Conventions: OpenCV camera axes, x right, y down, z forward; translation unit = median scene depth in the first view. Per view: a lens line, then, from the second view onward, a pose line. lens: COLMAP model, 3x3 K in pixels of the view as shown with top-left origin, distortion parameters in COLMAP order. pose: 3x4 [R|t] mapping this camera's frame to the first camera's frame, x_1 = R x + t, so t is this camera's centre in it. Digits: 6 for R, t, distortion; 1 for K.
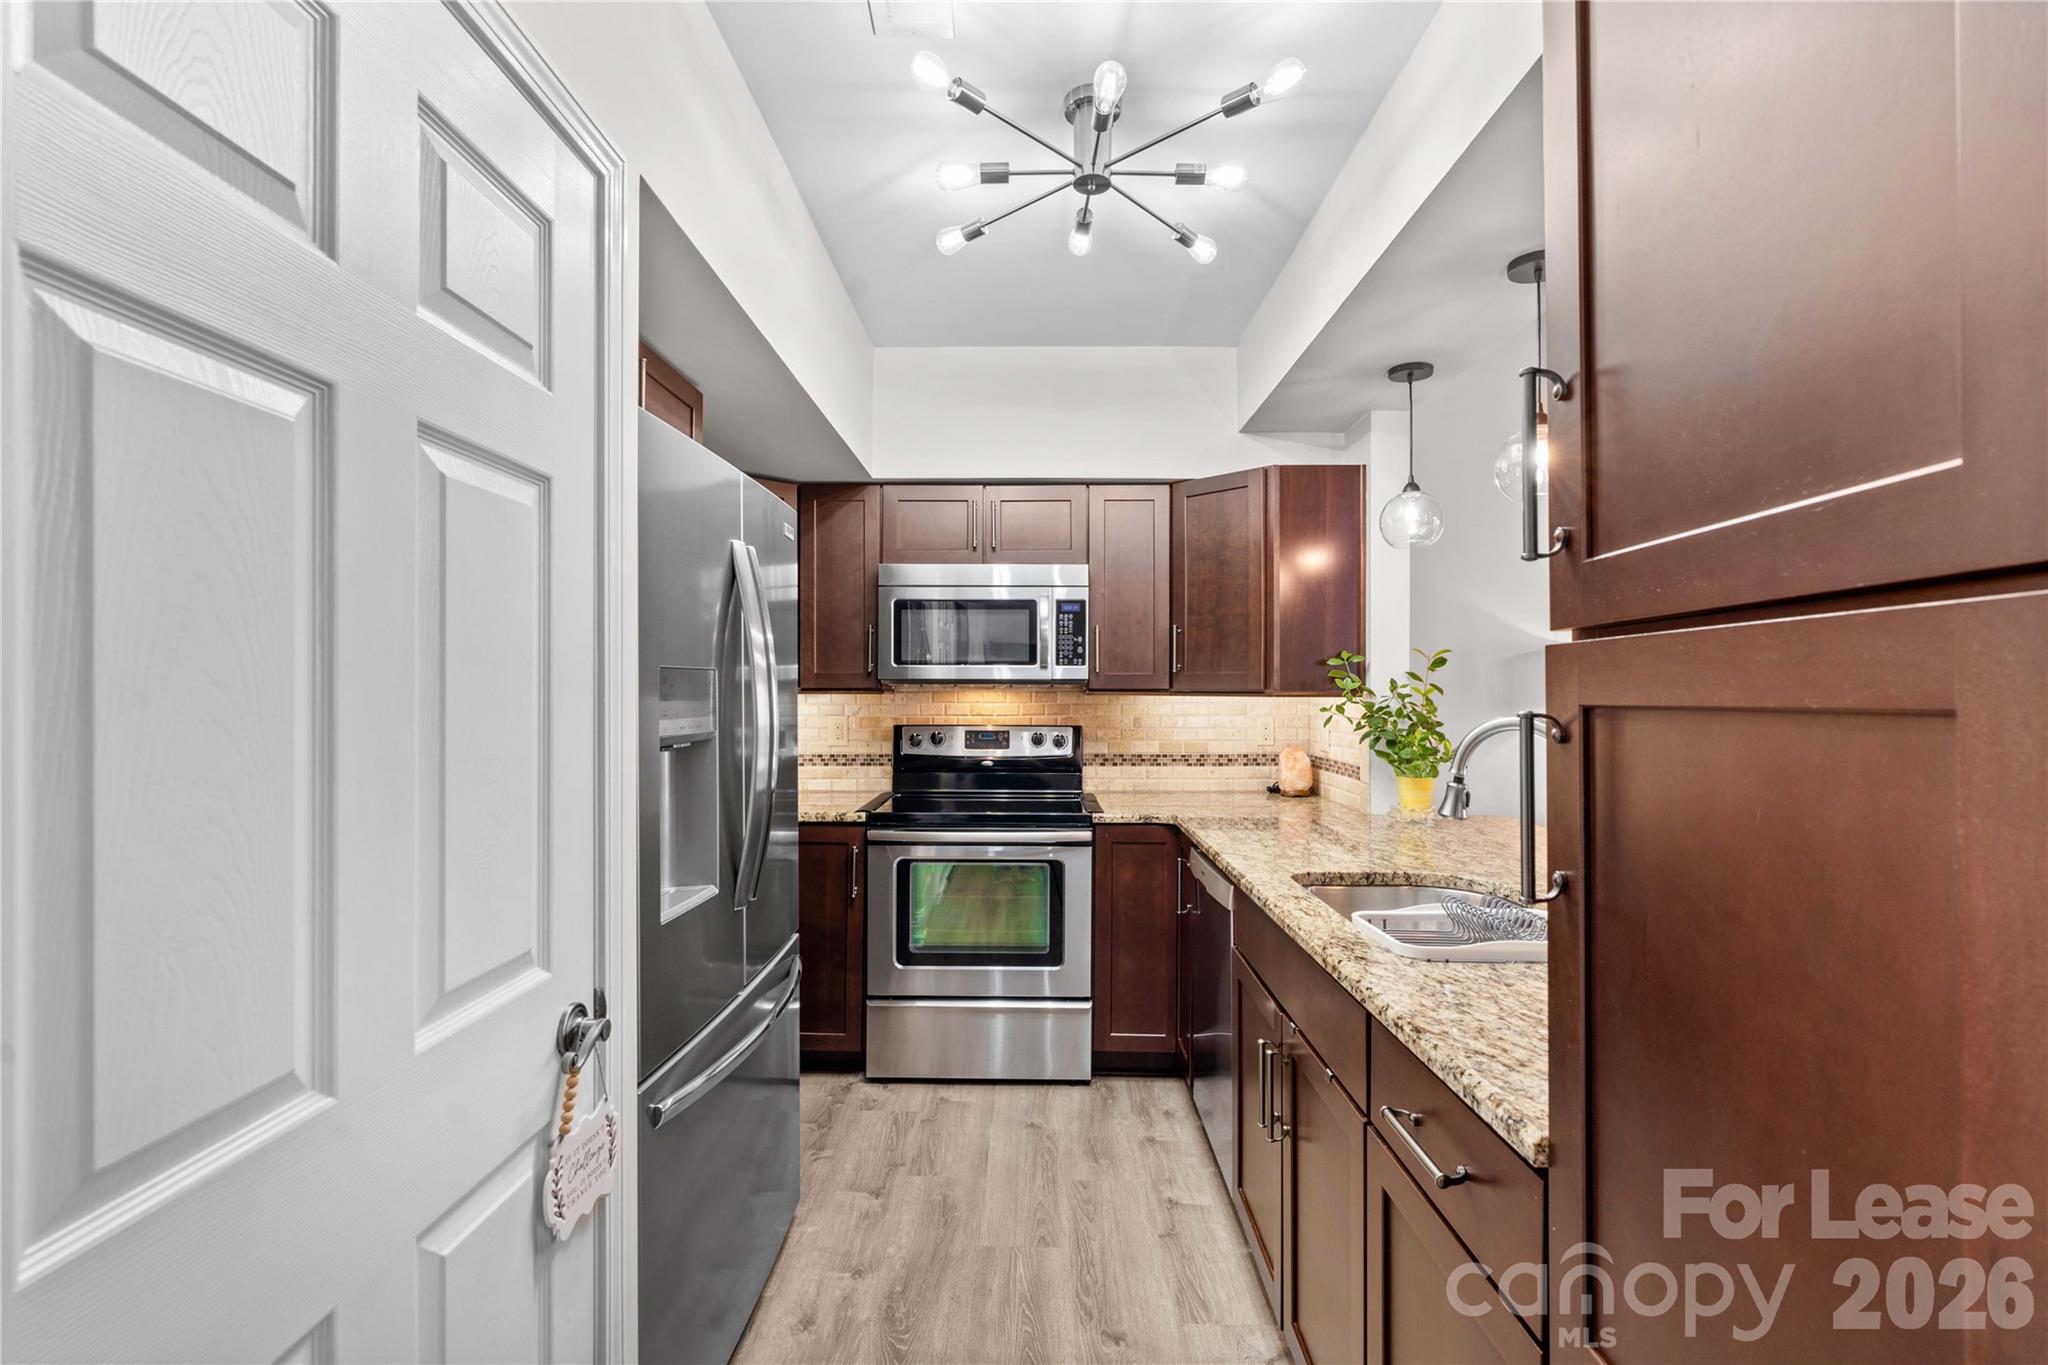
lens RADIAL K [[953.6, 0, 1013.2], [0, 953.6, 695.8], [0, 0, 1]] dist [-0.000370, 0.000138]
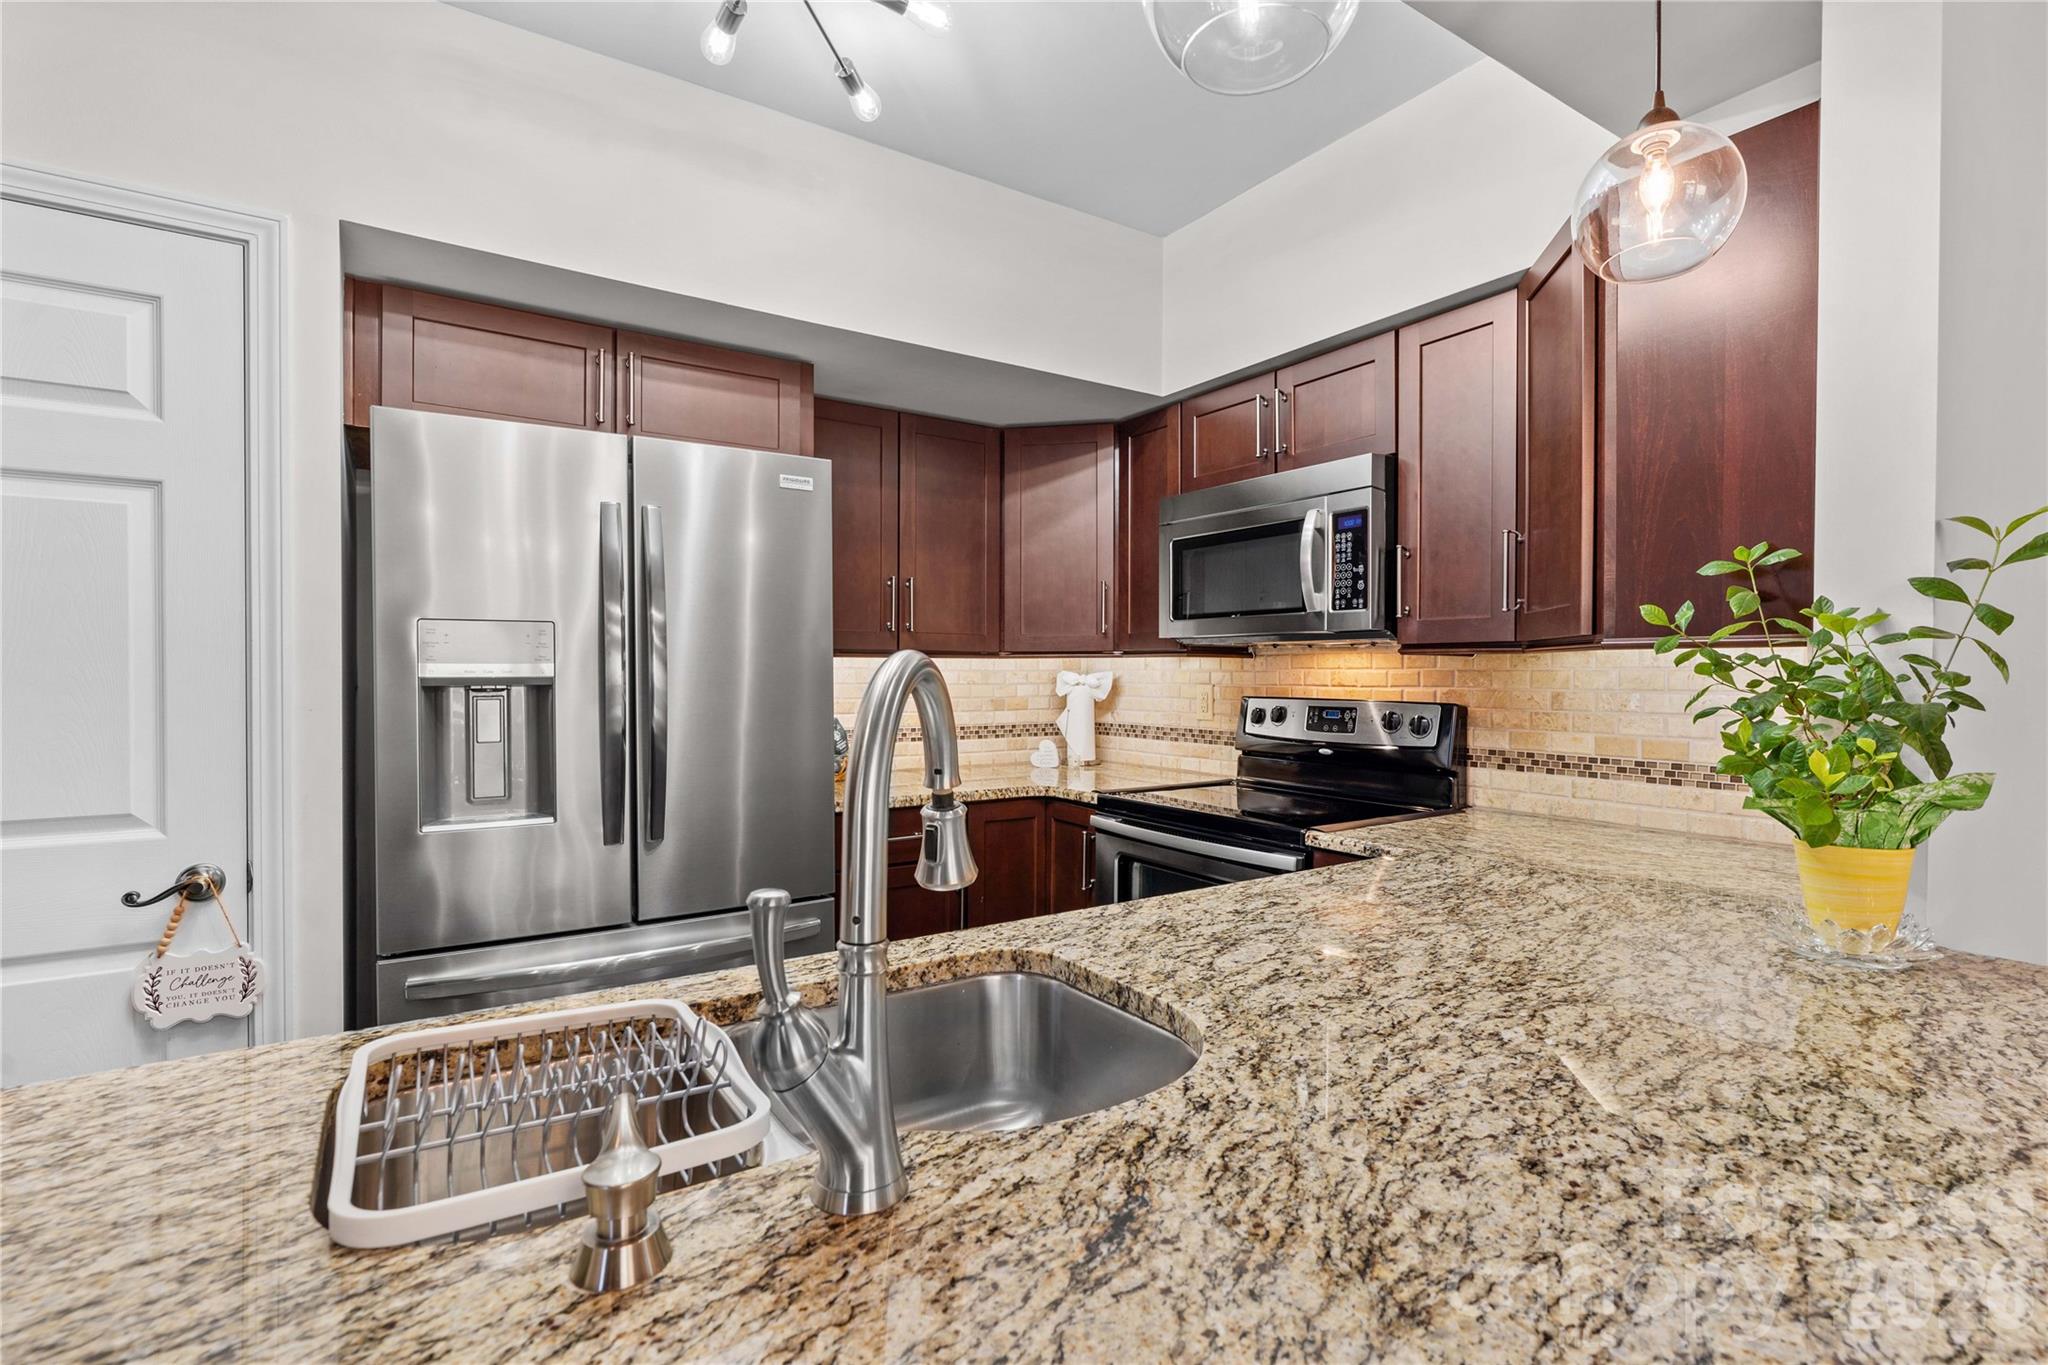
lens RADIAL K [[953.6, 0, 1003.6], [0, 953.6, 690.9], [0, 0, 1]] dist [-0.000370, 0.000138]
pose [[0.550848, 0.015469, -0.834462, 0.508680], [-0.006347, 0.999877, 0.014345, 0.017778], [0.834581, -0.002606, 0.550879, 0.449992]]
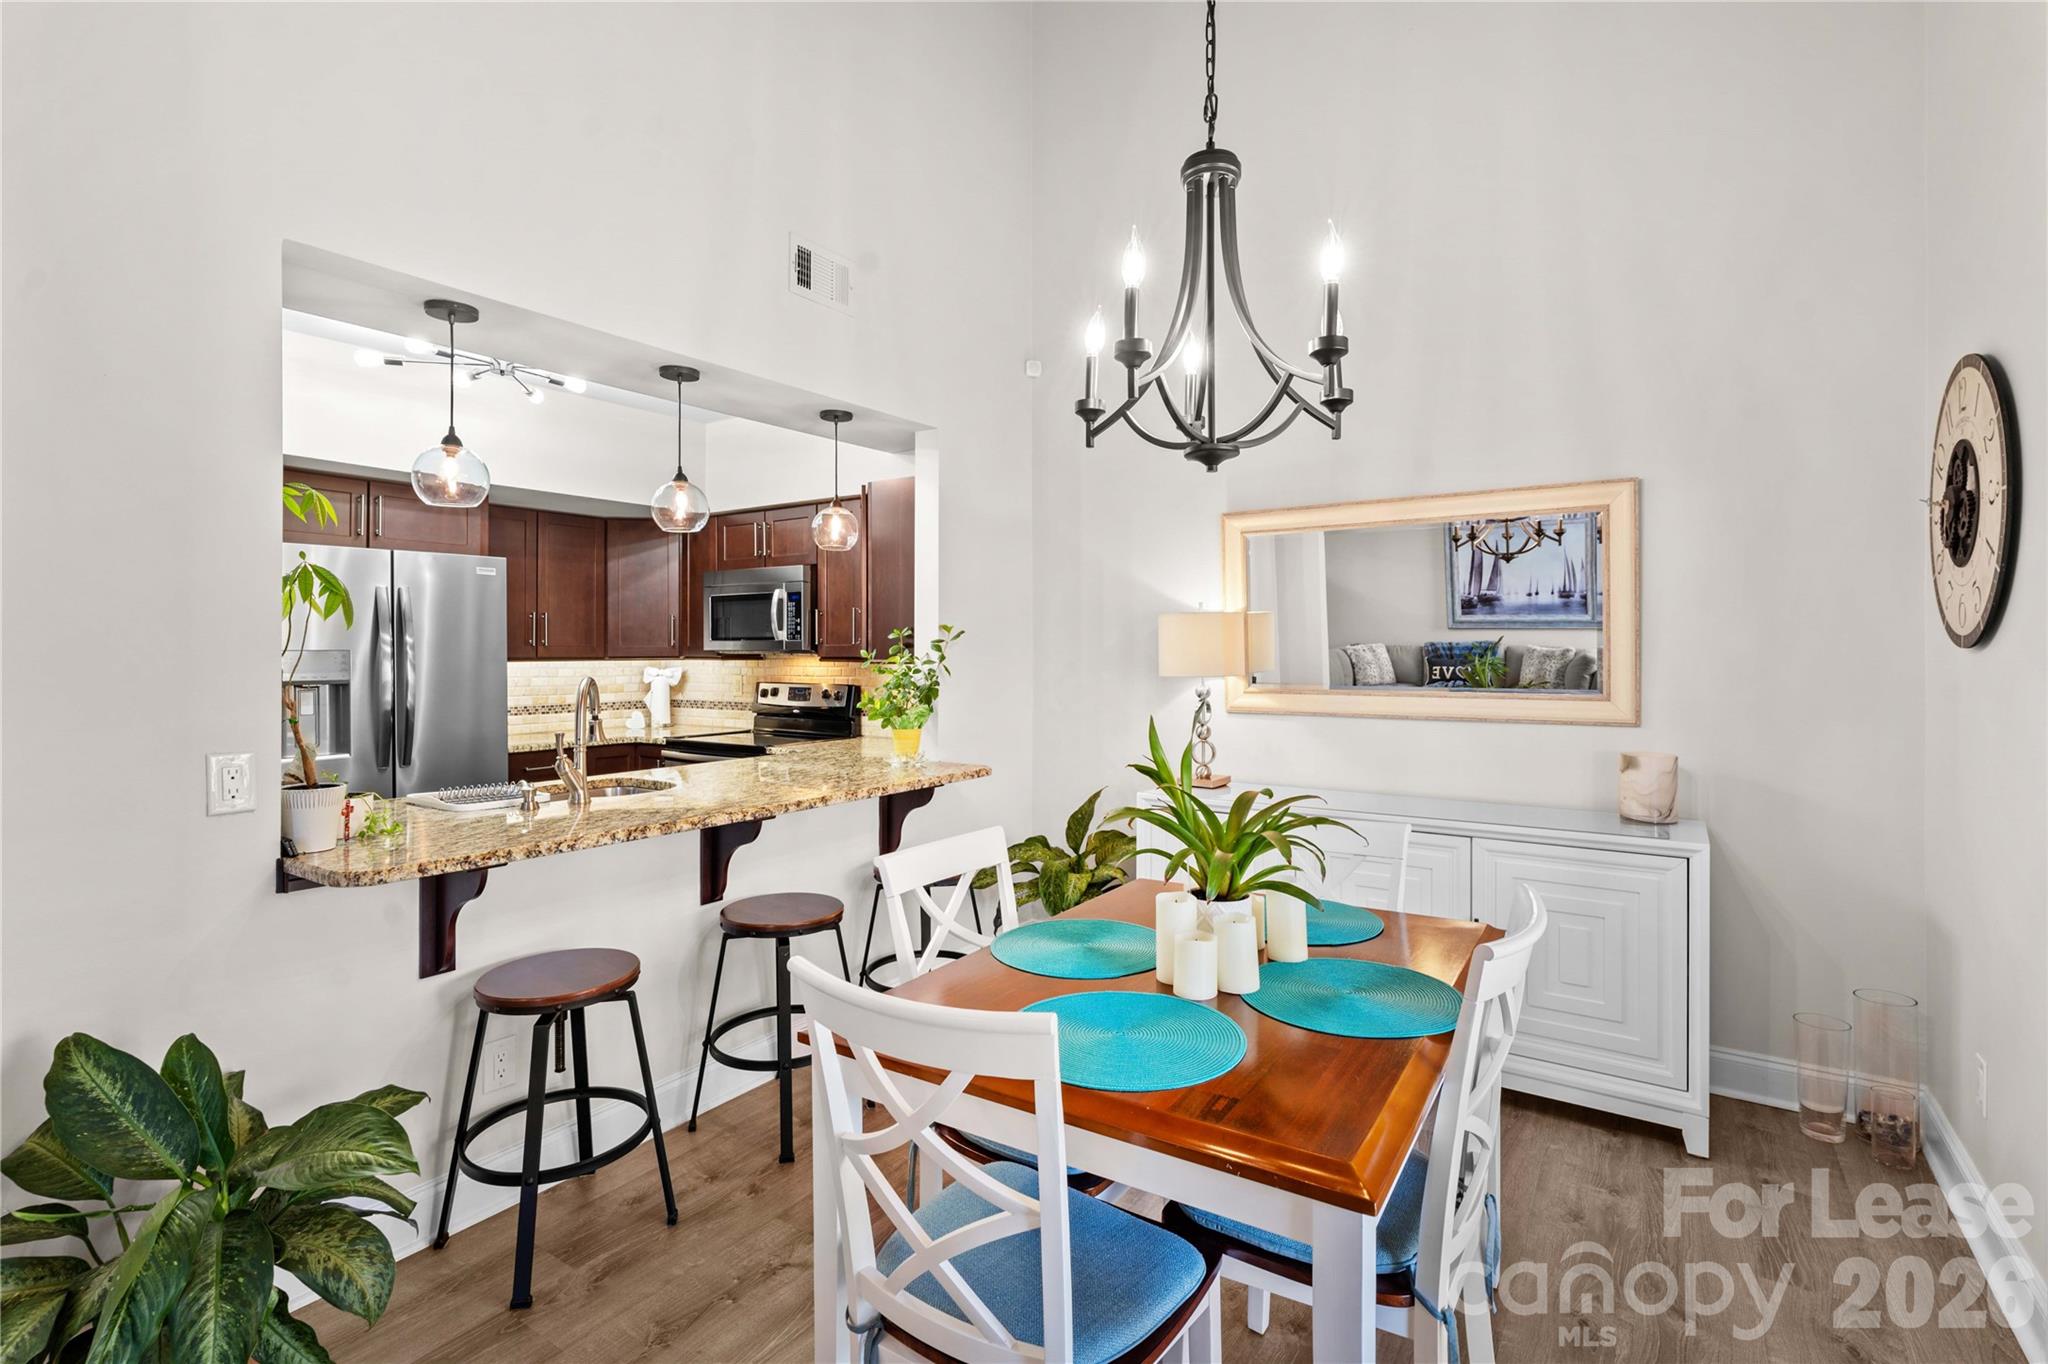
lens RADIAL K [[953.6, 0, 1022.3], [0, 953.6, 649.8], [0, 0, 1]] dist [-0.000370, 0.000138]
pose [[0.840488, -0.004253, -0.541814, 1.118640], [-0.000865, 0.999957, -0.009190, -0.005559], [0.541830, 0.008193, 0.840448, 0.038457]]
